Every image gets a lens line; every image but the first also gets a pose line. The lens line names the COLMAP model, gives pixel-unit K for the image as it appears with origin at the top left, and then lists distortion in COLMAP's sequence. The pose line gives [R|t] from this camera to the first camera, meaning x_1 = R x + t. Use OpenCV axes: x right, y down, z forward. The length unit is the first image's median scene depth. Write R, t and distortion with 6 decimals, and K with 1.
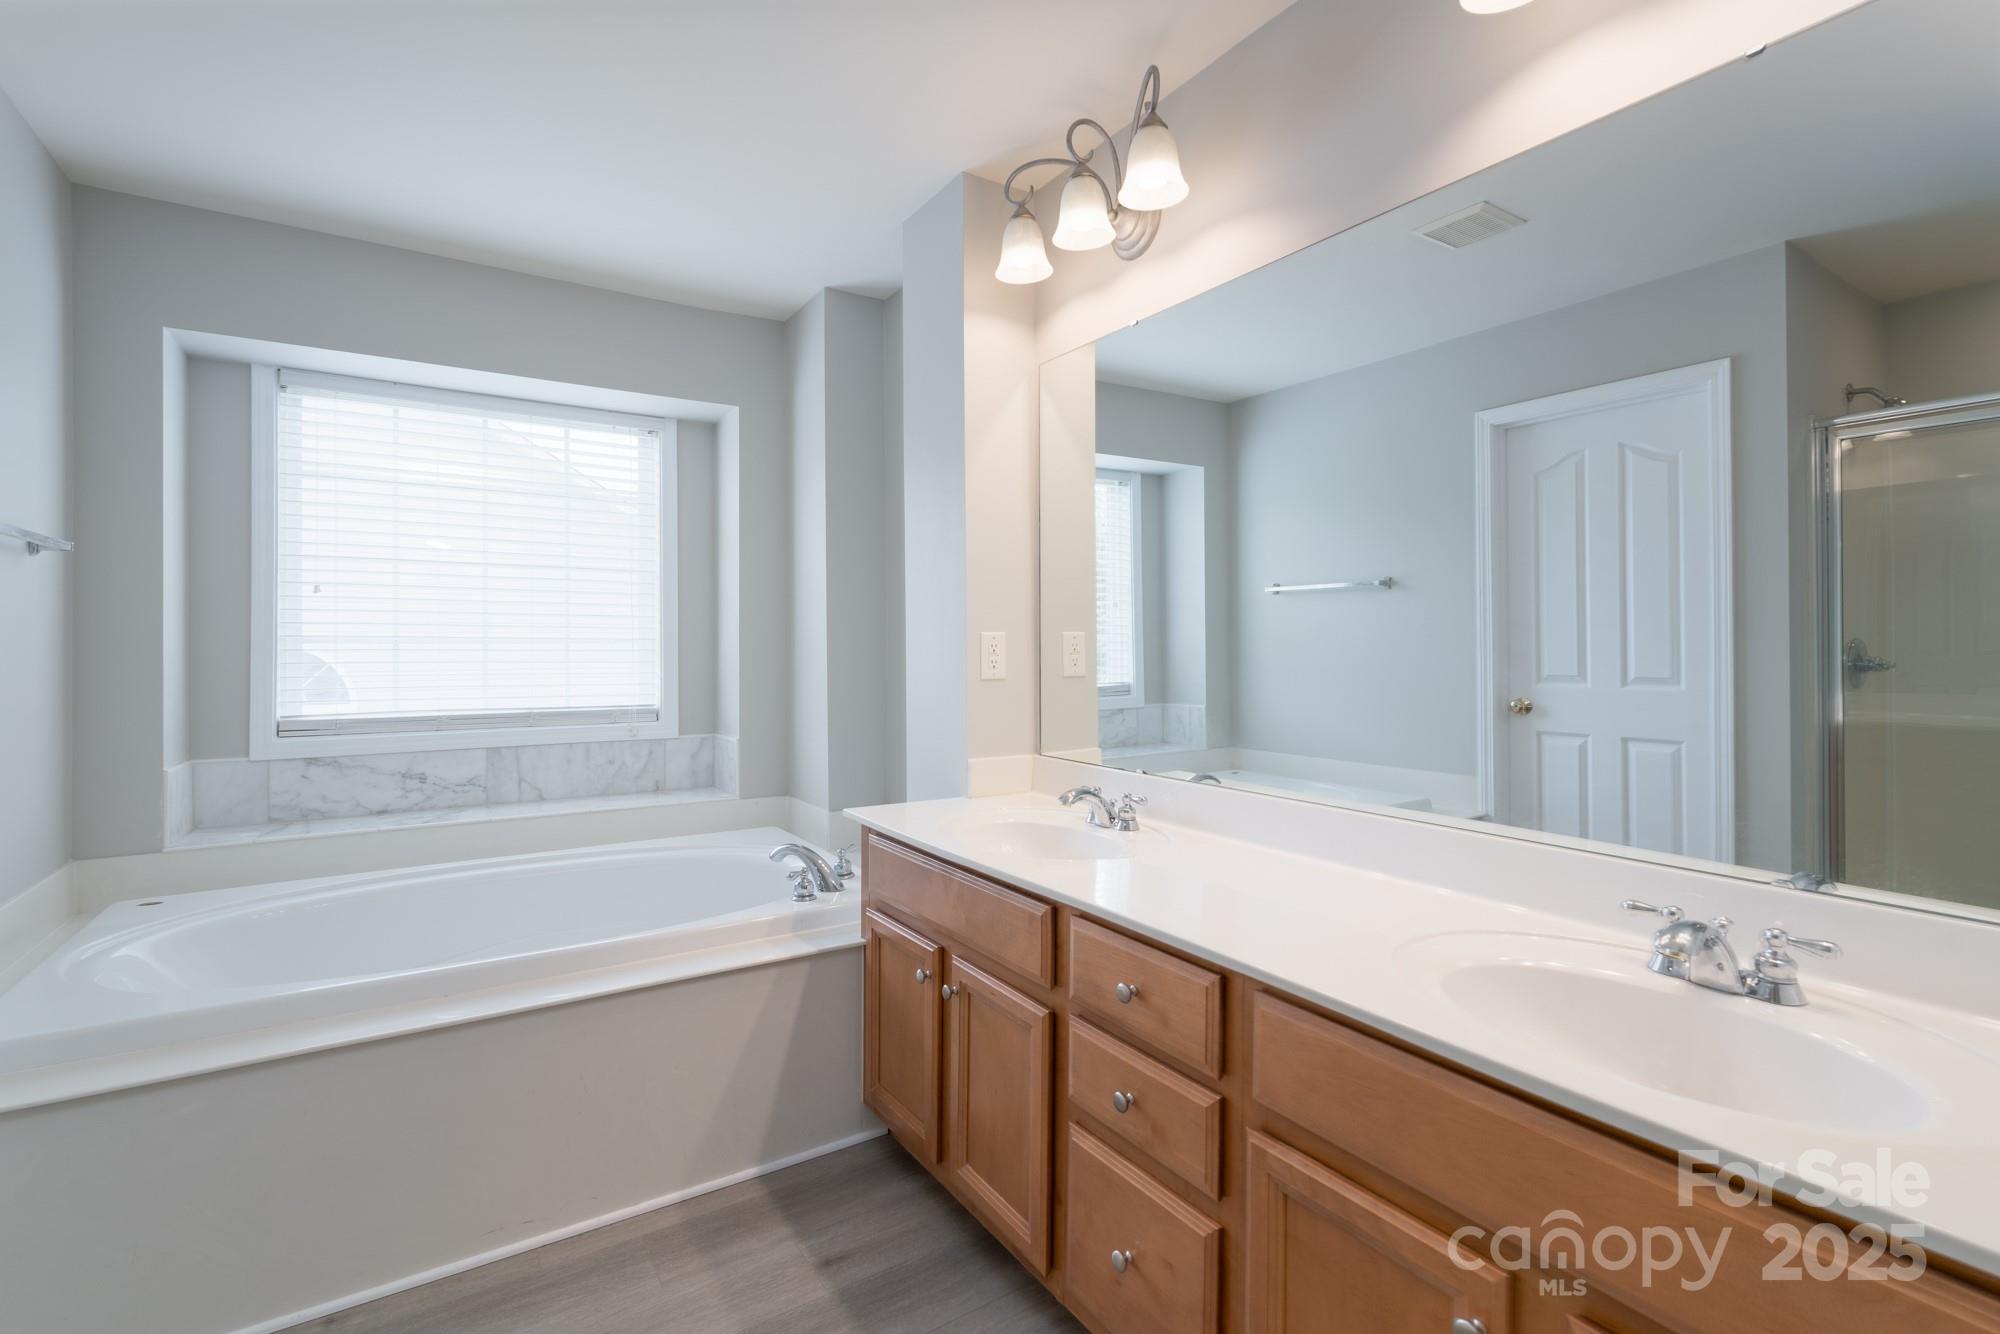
lens RADIAL K [[901.6, 0, 1002.2], [0, 901.6, 651.3], [0, 0, 1]] dist [-0.005002, -0.001094]
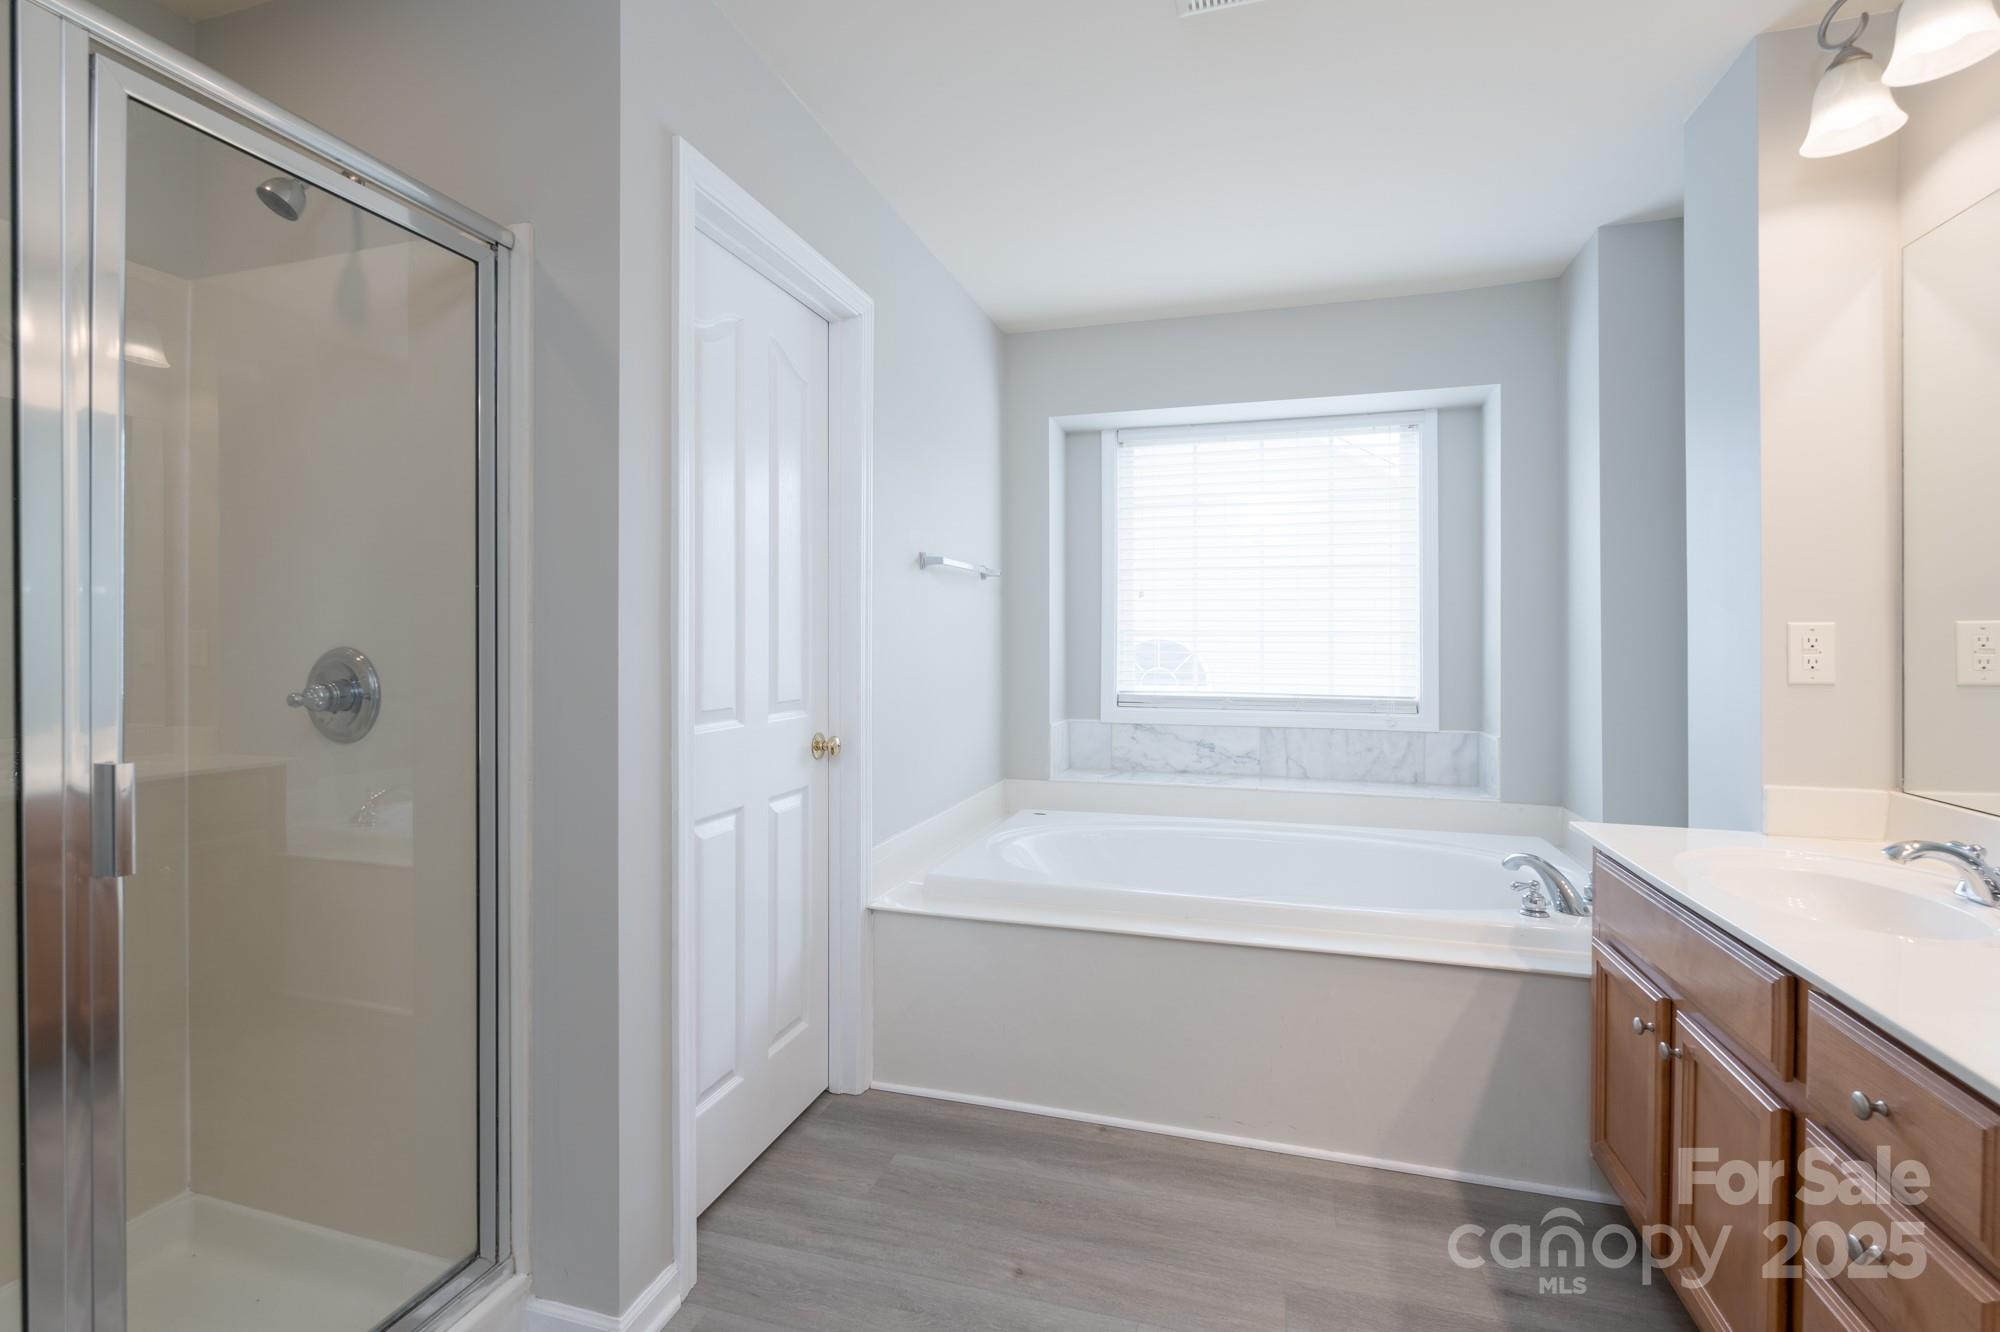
lens RADIAL K [[901.6, 0, 991.4], [0, 901.6, 656.7], [0, 0, 1]] dist [-0.005002, -0.001094]
pose [[0.648092, 0.016826, -0.761376, 0.118163], [-0.005555, 0.999834, 0.017367, -0.001135], [0.761541, -0.007026, 0.648078, -0.014875]]
